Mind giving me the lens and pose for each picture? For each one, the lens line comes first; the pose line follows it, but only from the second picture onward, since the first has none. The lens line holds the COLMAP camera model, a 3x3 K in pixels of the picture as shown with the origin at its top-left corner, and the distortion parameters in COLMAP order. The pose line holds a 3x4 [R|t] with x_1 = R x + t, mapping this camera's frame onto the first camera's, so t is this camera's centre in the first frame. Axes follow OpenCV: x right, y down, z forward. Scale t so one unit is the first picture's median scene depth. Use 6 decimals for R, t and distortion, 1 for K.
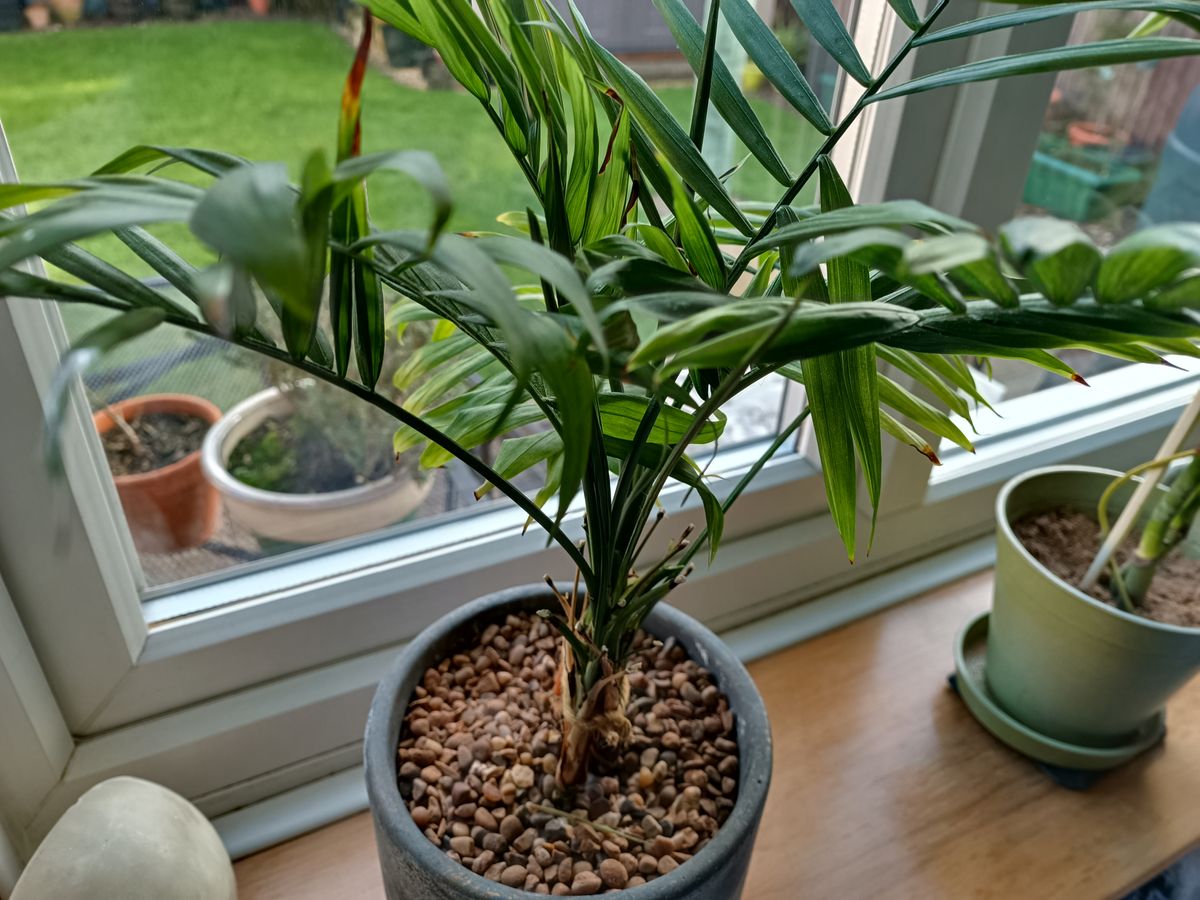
lens RADIAL K [[861.8, 0, 600.0], [0, 861.8, 450.0], [0, 0, 1]] dist [-0.033965, 0.002305]
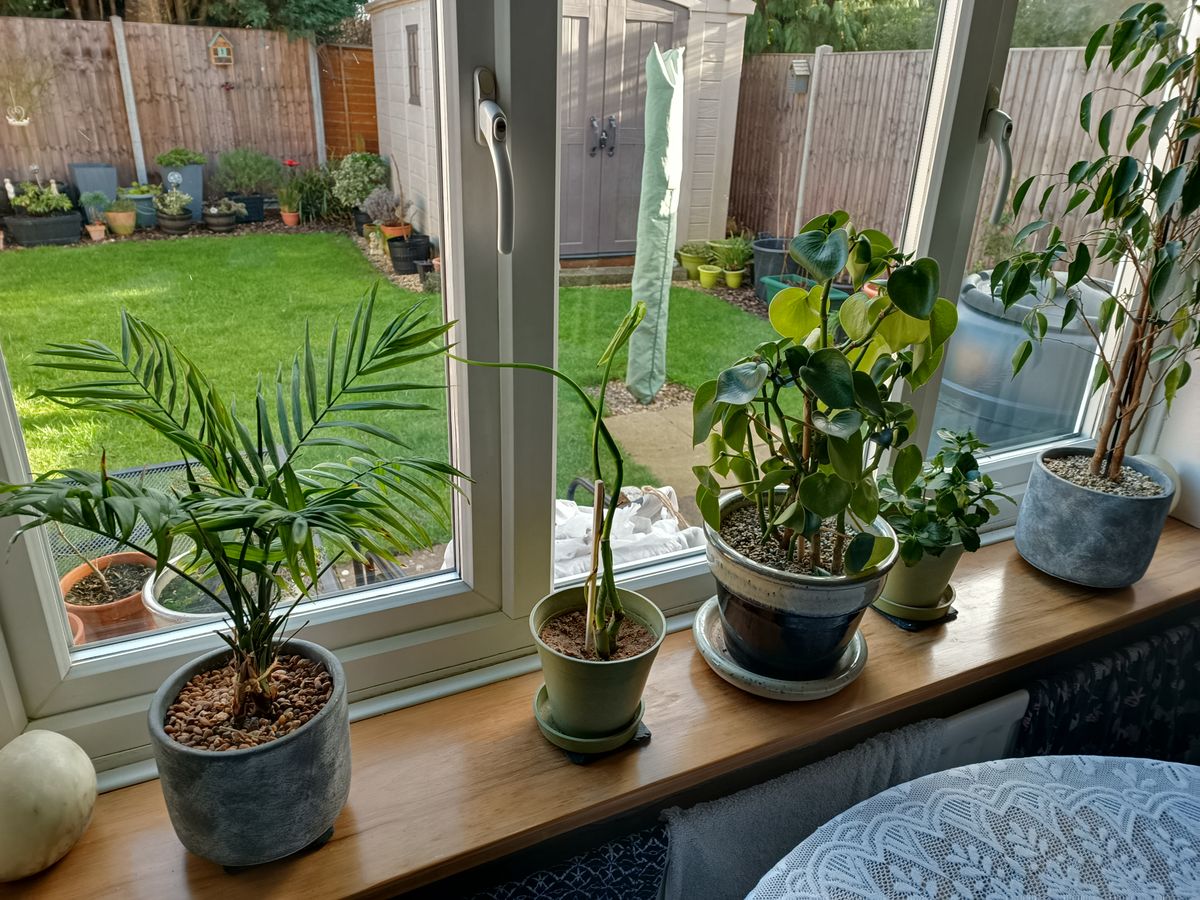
lens RADIAL K [[804.7, 0, 600.0], [0, 804.7, 450.0], [0, 0, 1]] dist [0.004373, -0.040528]
pose [[0.999960, -0.007610, 0.004598, 0.711509], [0.008355, 0.981113, -0.193256, 0.092266], [-0.003041, 0.193287, 0.981138, -0.944211]]
